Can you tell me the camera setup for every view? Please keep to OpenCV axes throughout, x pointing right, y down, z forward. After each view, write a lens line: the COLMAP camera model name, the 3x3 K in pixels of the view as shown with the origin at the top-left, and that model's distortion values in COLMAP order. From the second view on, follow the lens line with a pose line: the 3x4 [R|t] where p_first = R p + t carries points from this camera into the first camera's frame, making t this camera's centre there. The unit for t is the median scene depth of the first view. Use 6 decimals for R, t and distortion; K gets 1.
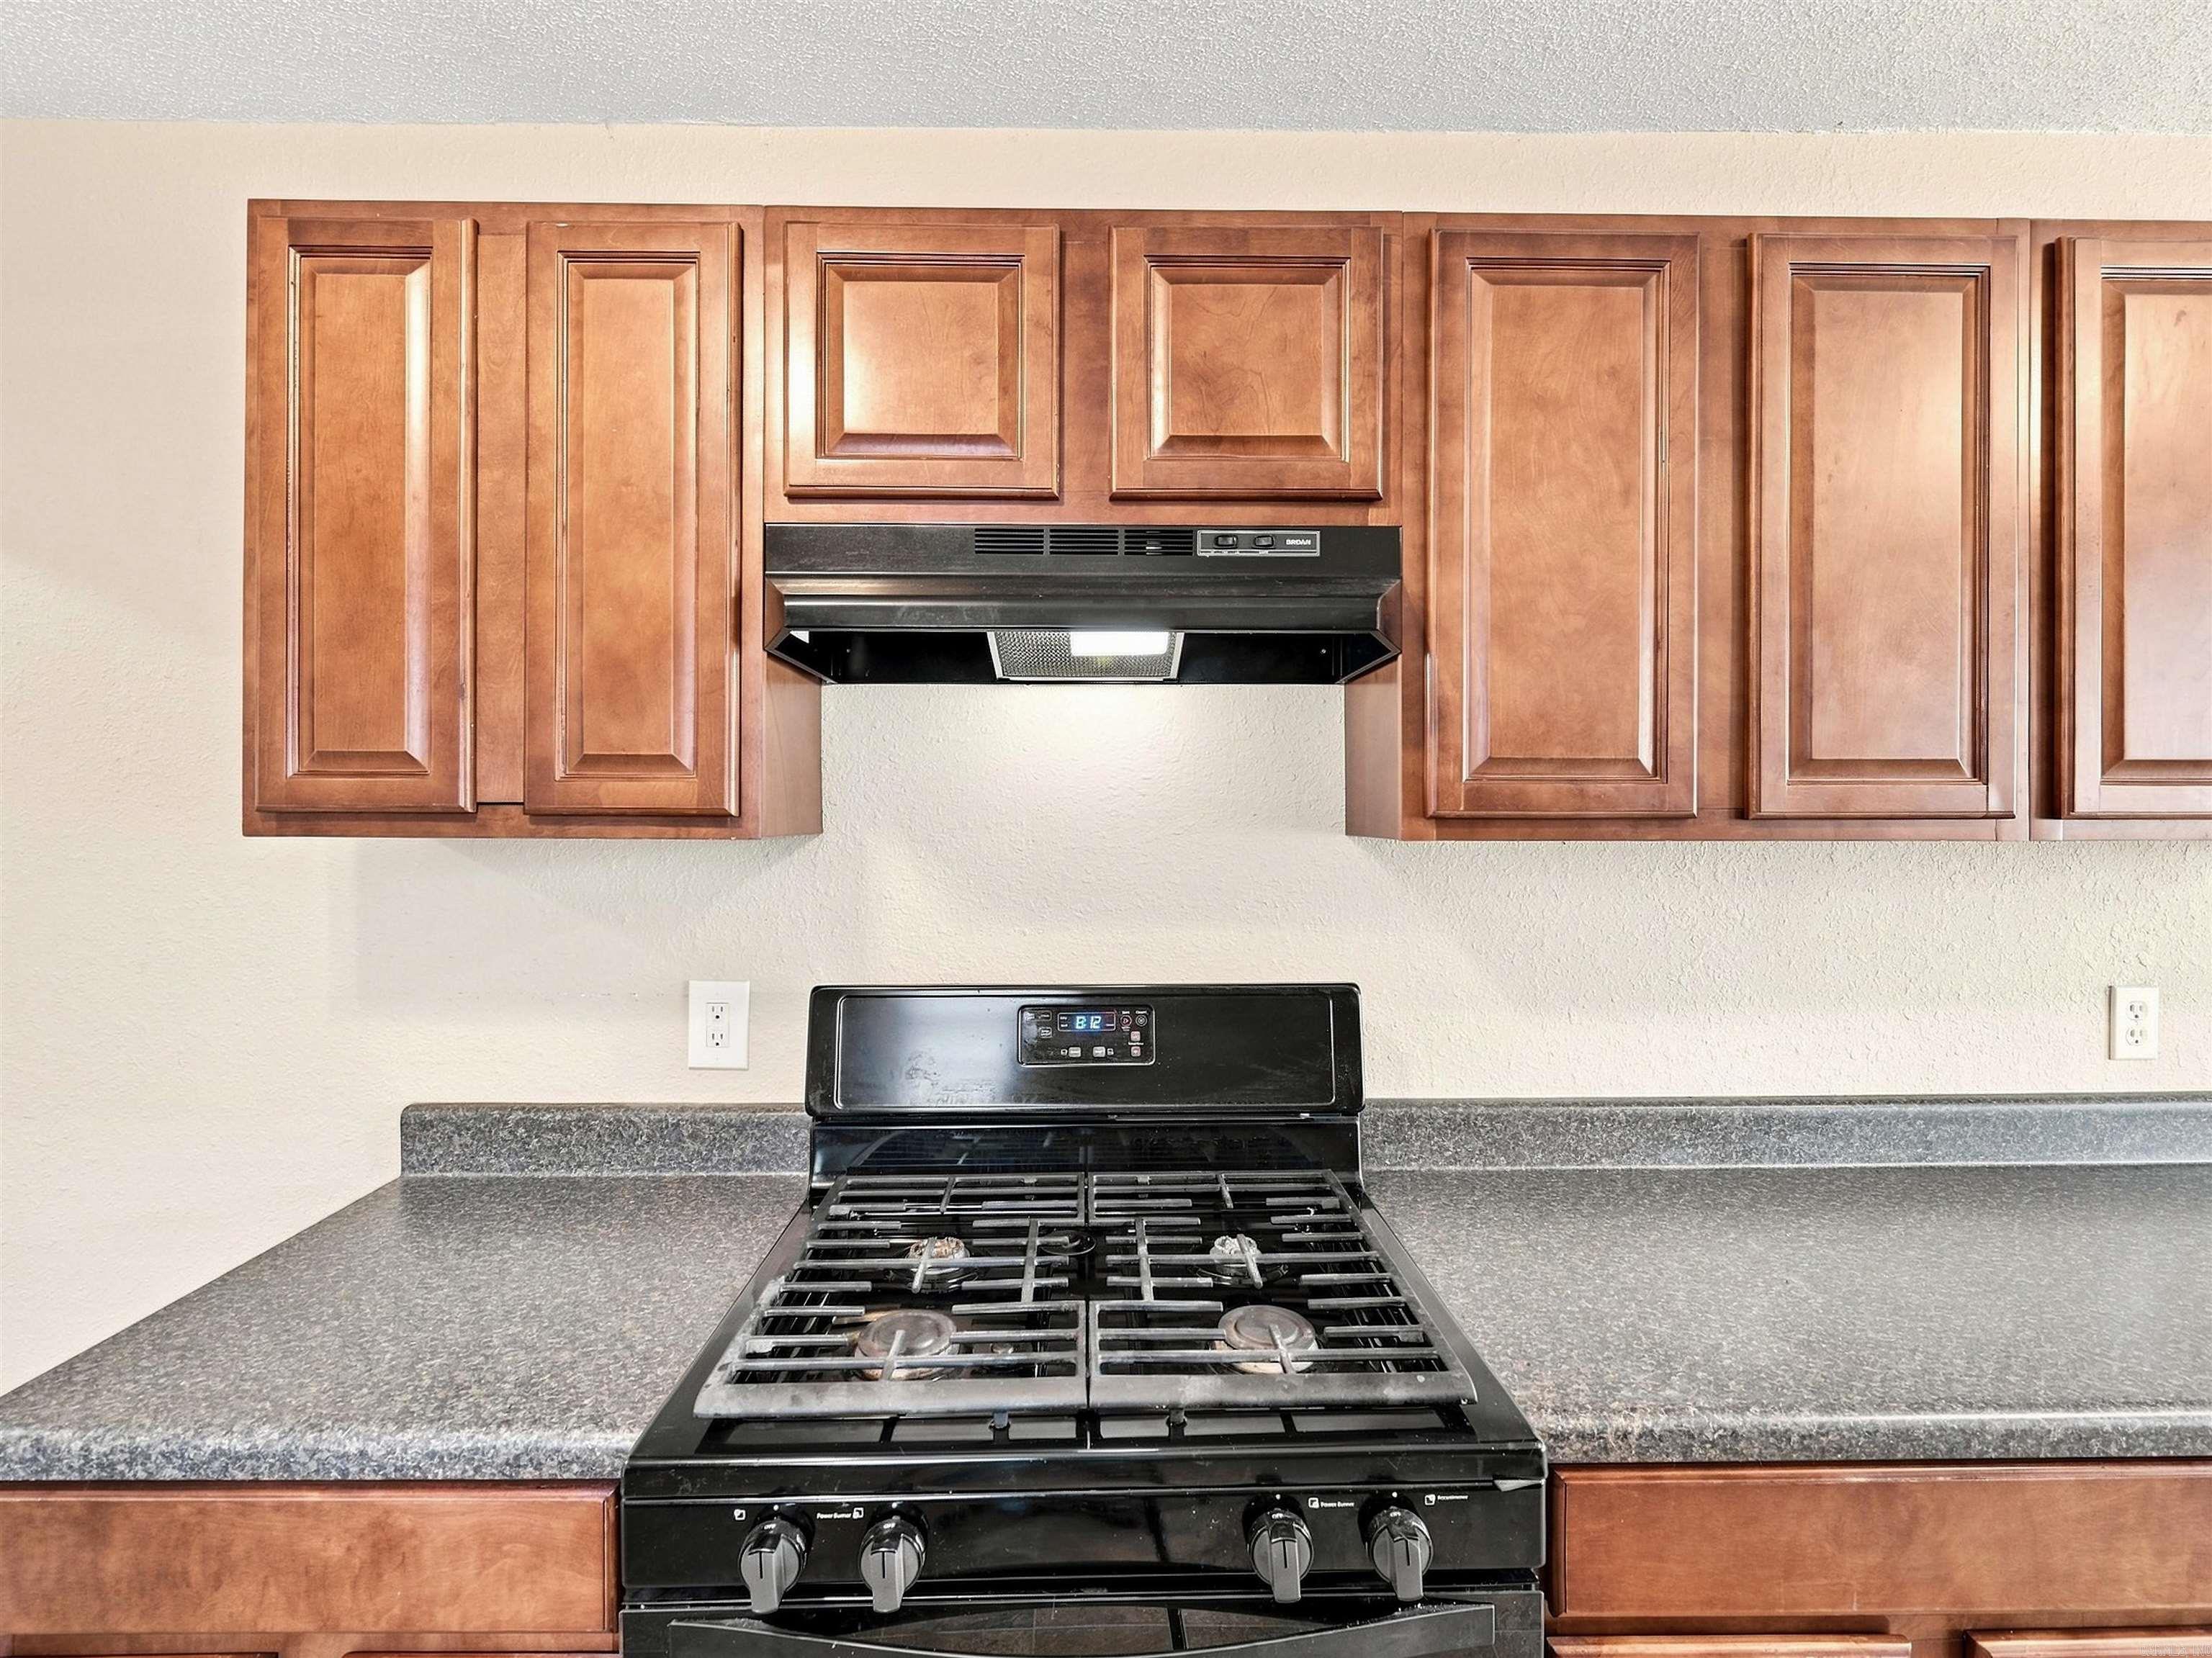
lens RADIAL K [[1028.4, 0, 1108.5], [0, 1028.4, 806.3], [0, 0, 1]] dist [-0.001393, -0.000233]
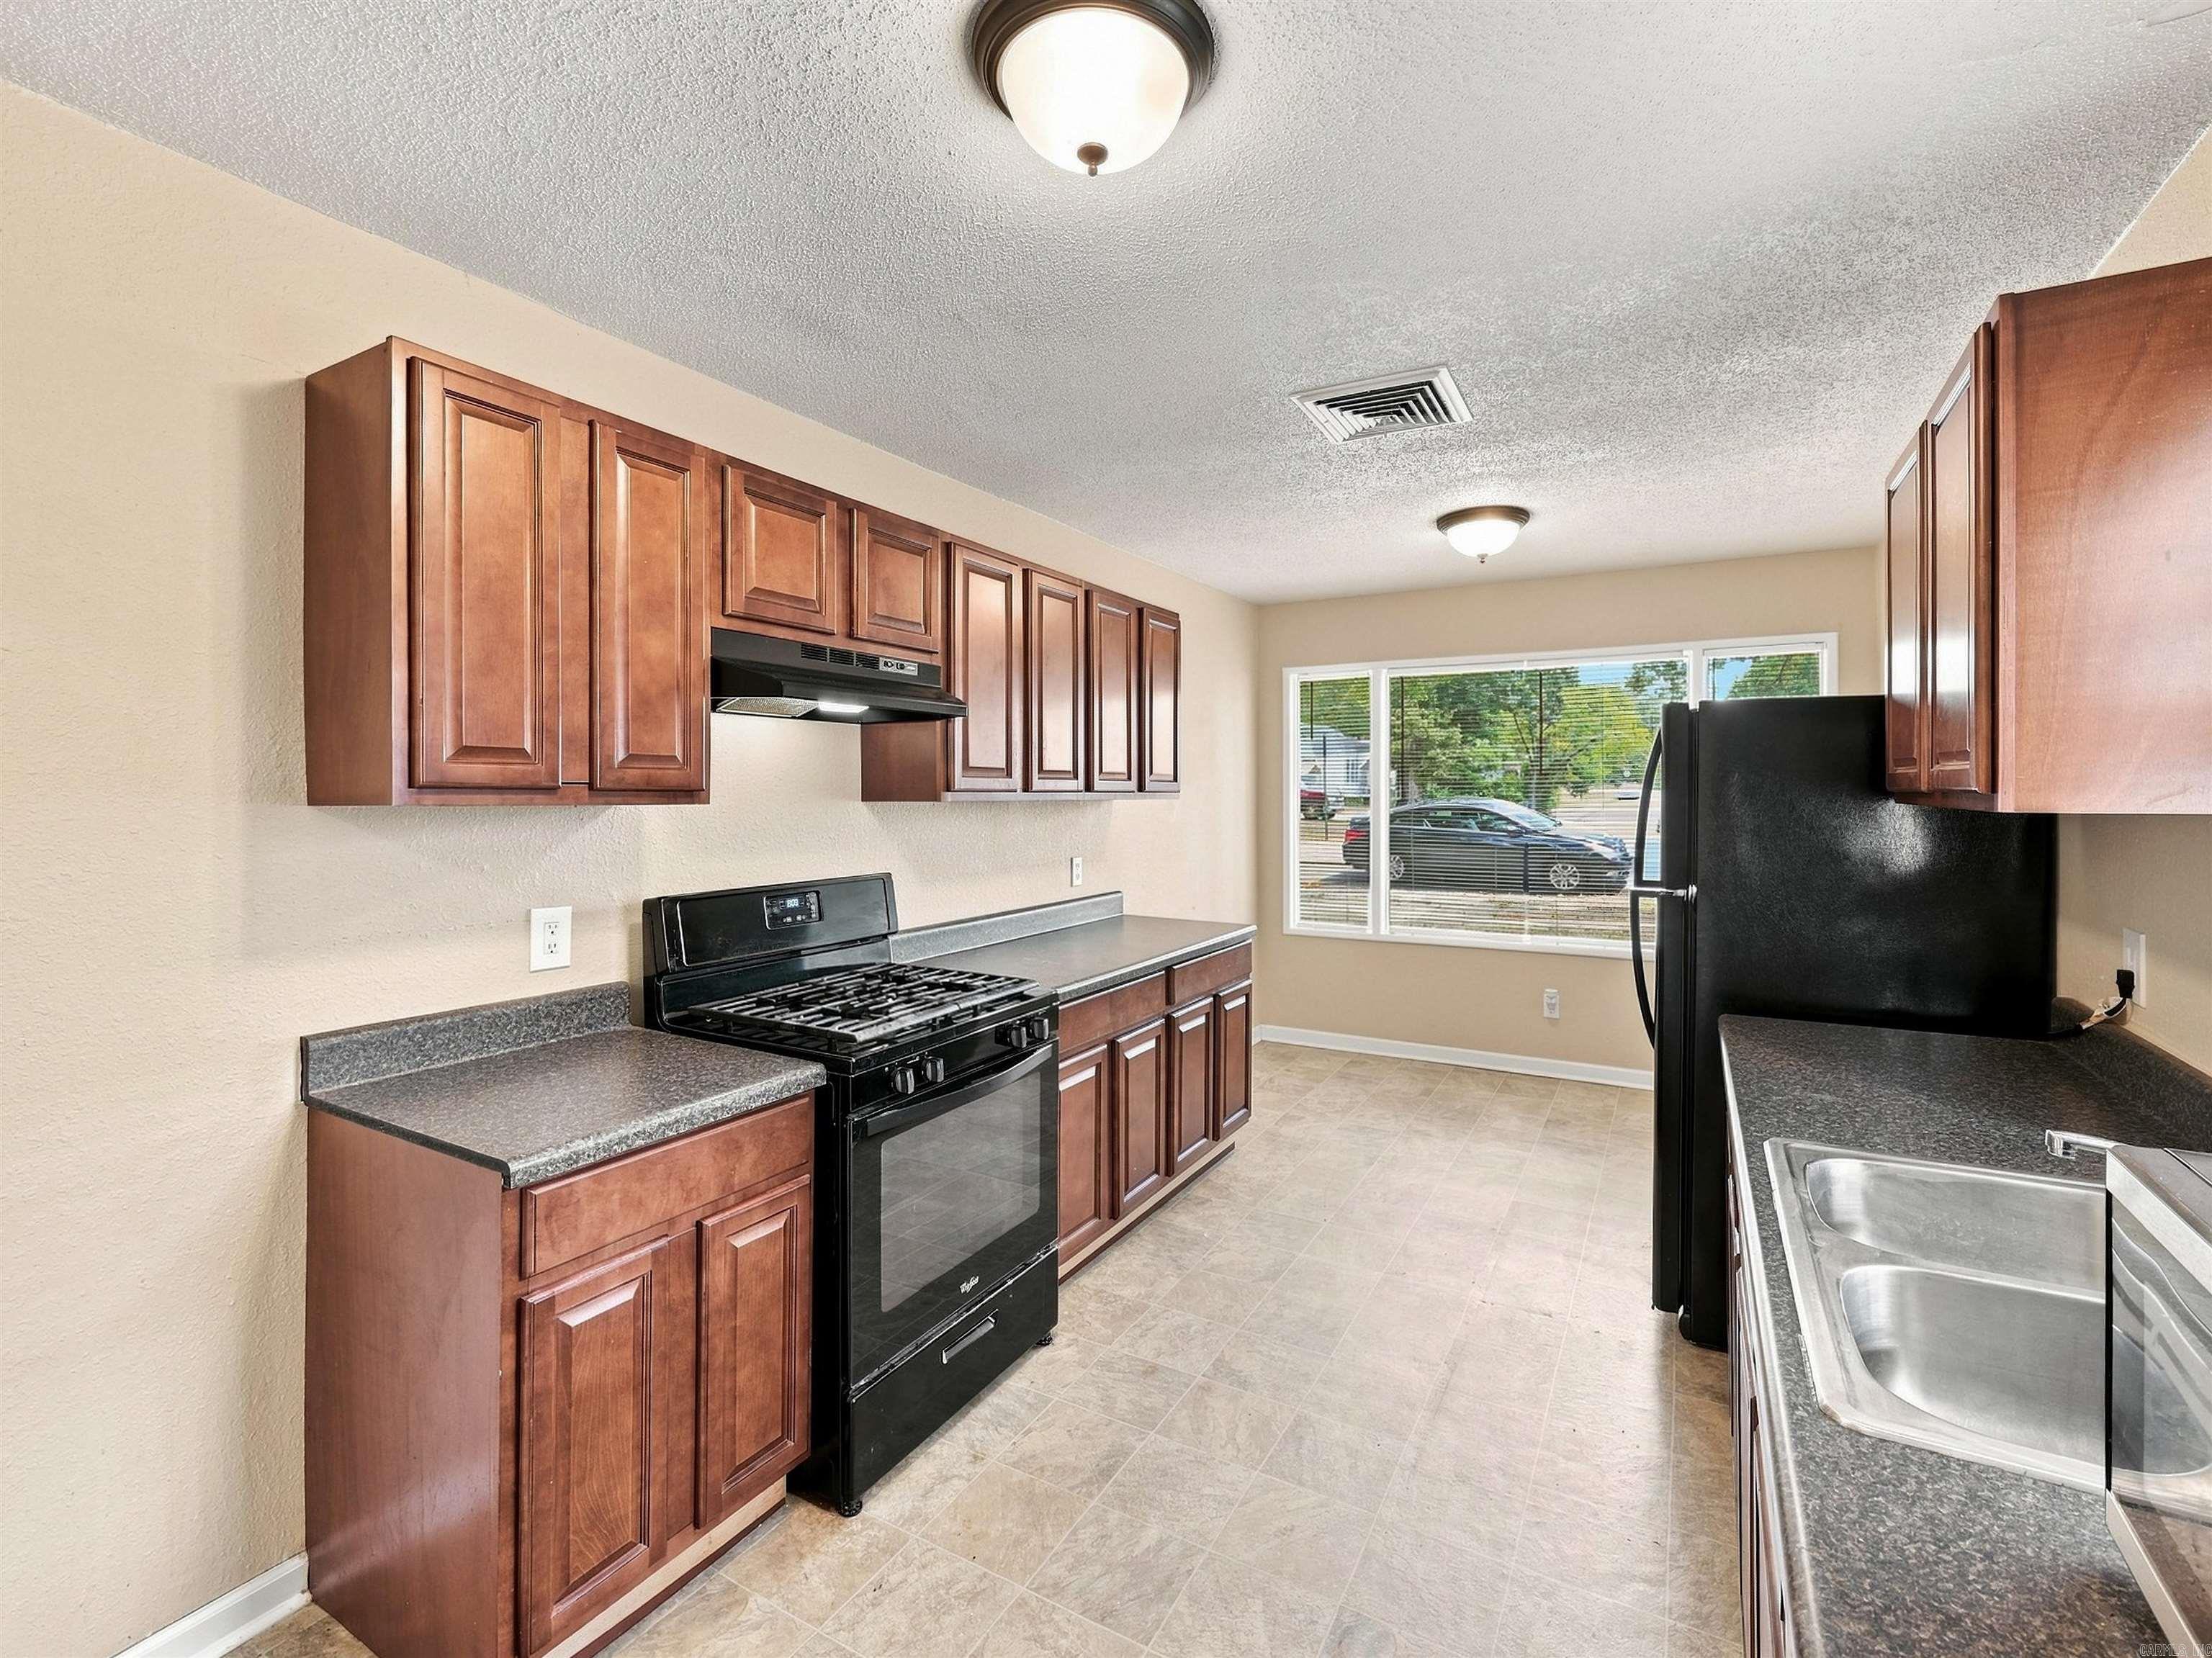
lens RADIAL K [[1015.9, 0, 1103.8], [0, 1015.9, 790.4], [0, 0, 1]] dist [-0.001270, -0.000482]
pose [[0.509681, 0.000652, 0.860363, -1.458771], [0.004505, 0.999984, -0.003427, 0.016979], [-0.860352, 0.005623, 0.509670, -0.467525]]
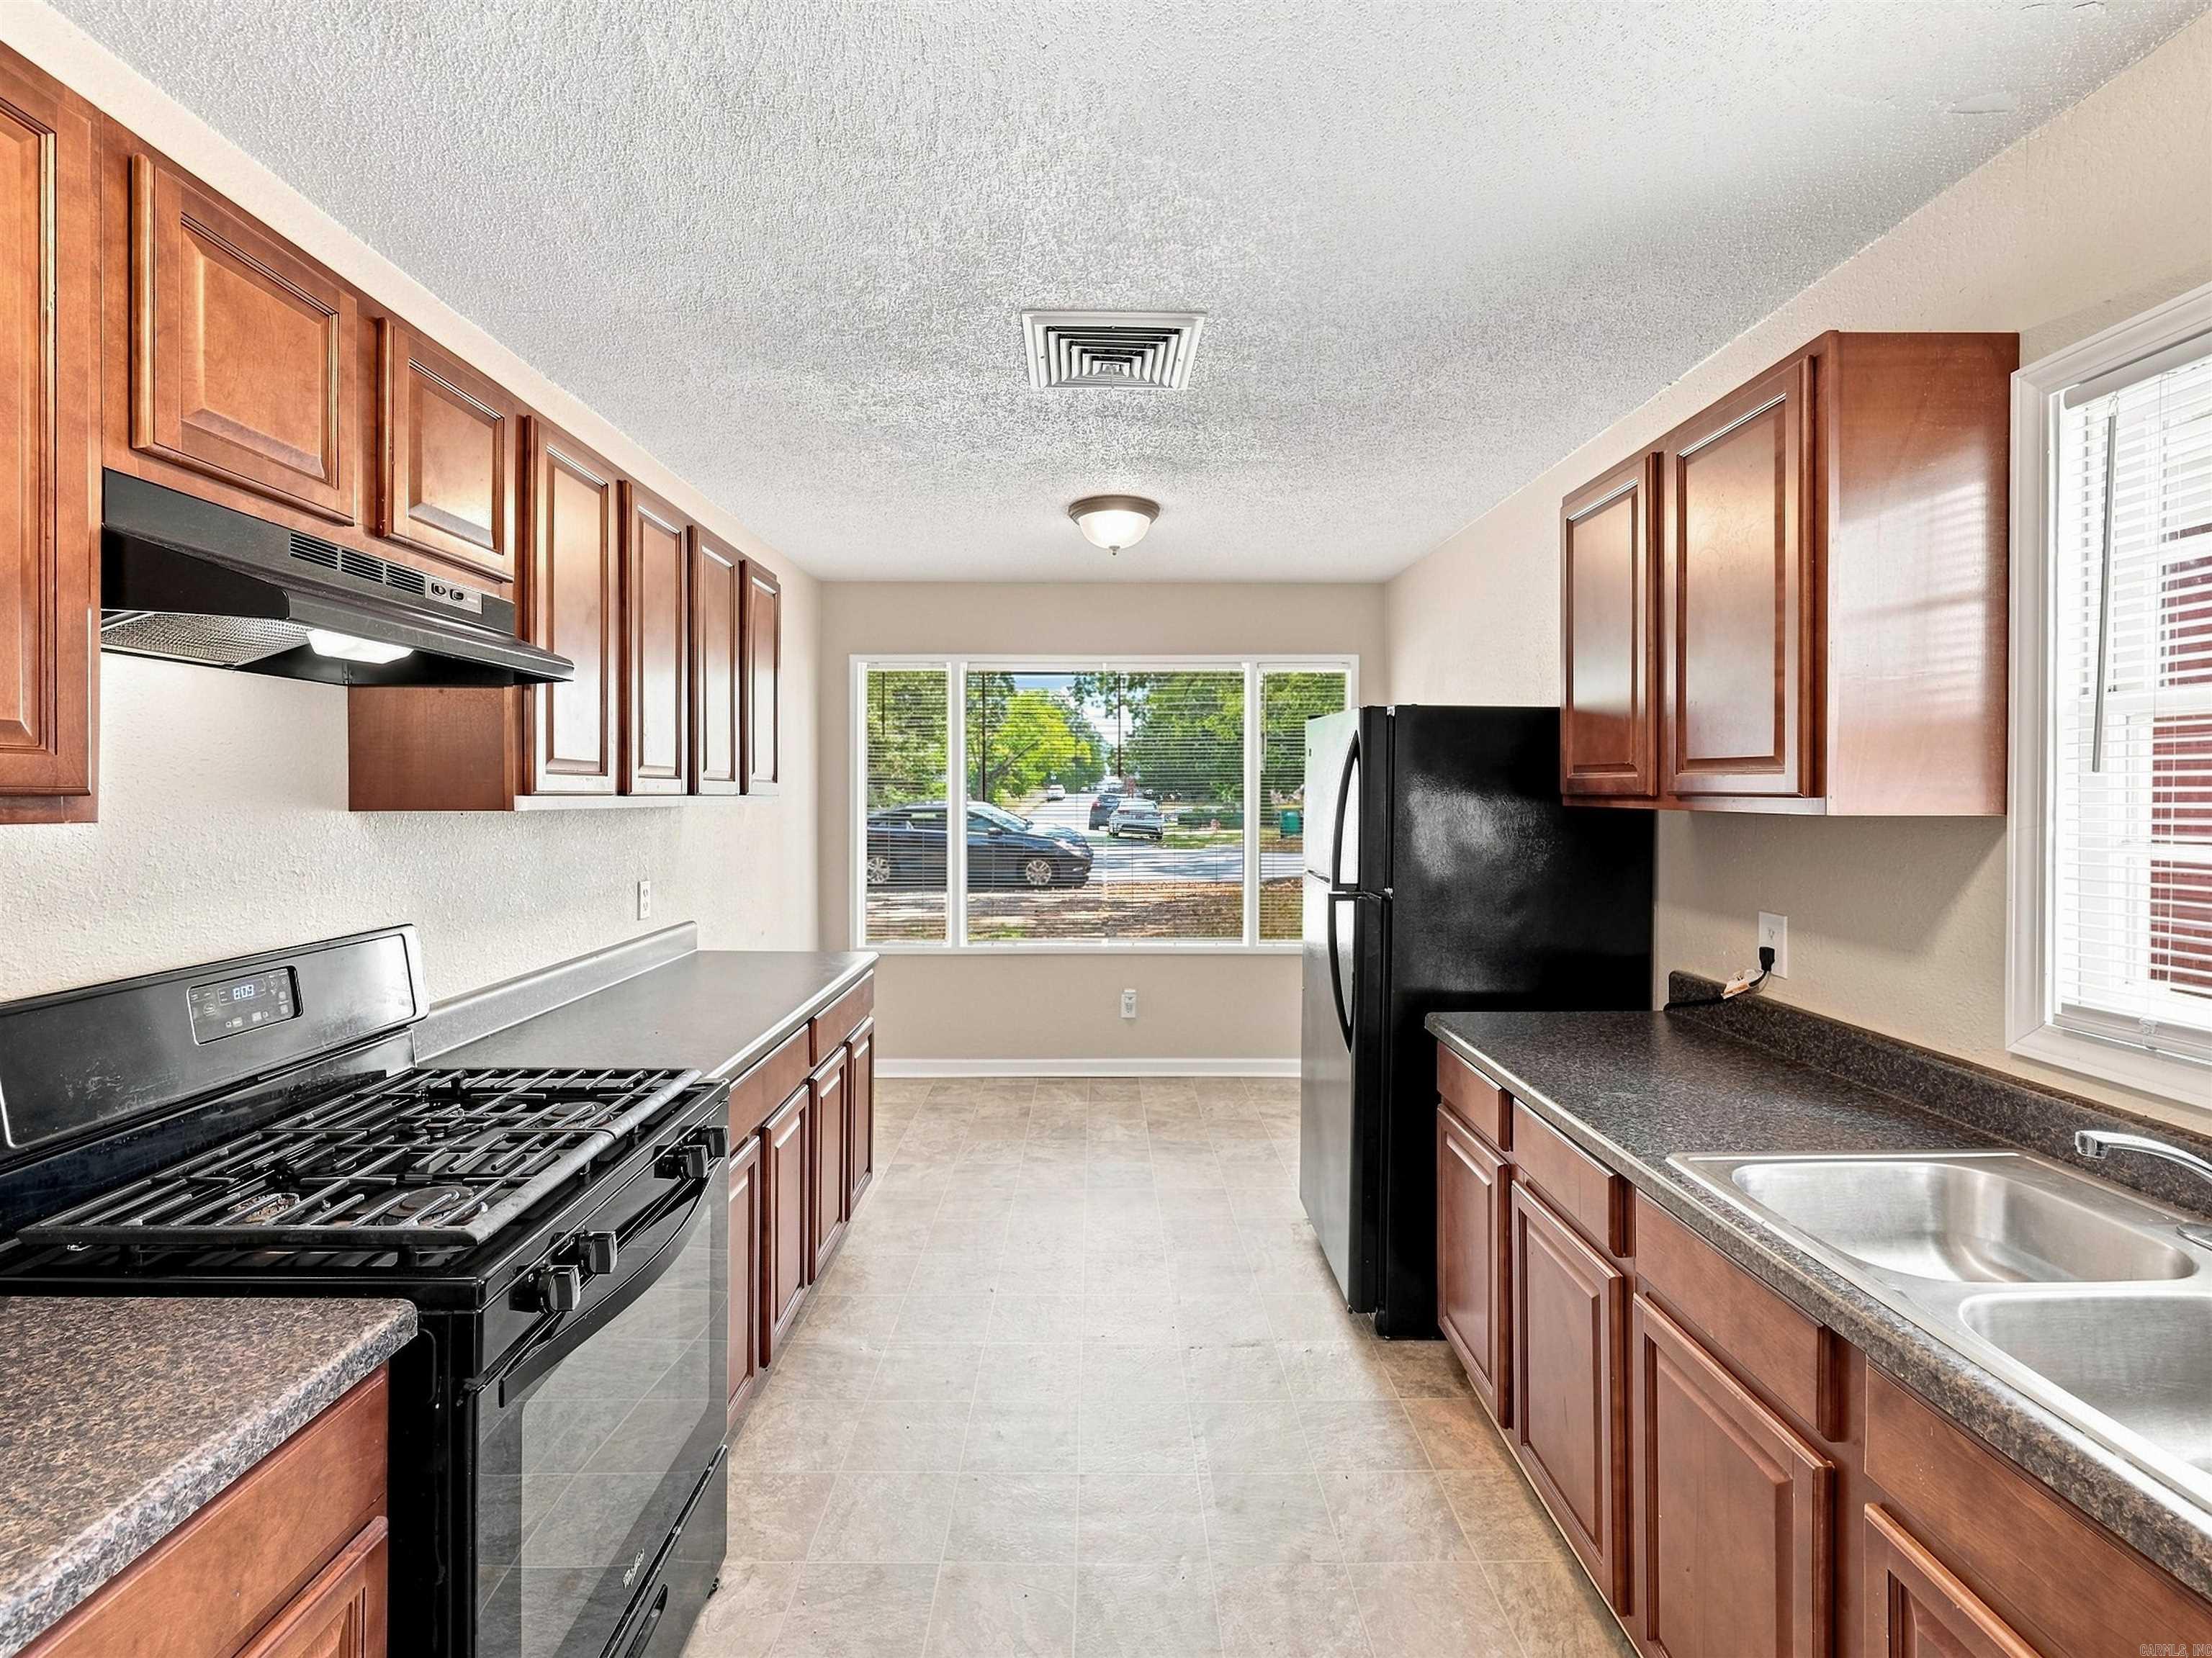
lens RADIAL K [[1015.9, 0, 1103.8], [0, 1015.9, 790.4], [0, 0, 1]] dist [-0.001270, -0.000482]
pose [[0.004257, 0.002996, 0.999986, -1.173907], [0.005268, 0.999982, -0.003018, 0.011998], [-0.999977, 0.005281, 0.004241, 0.126796]]
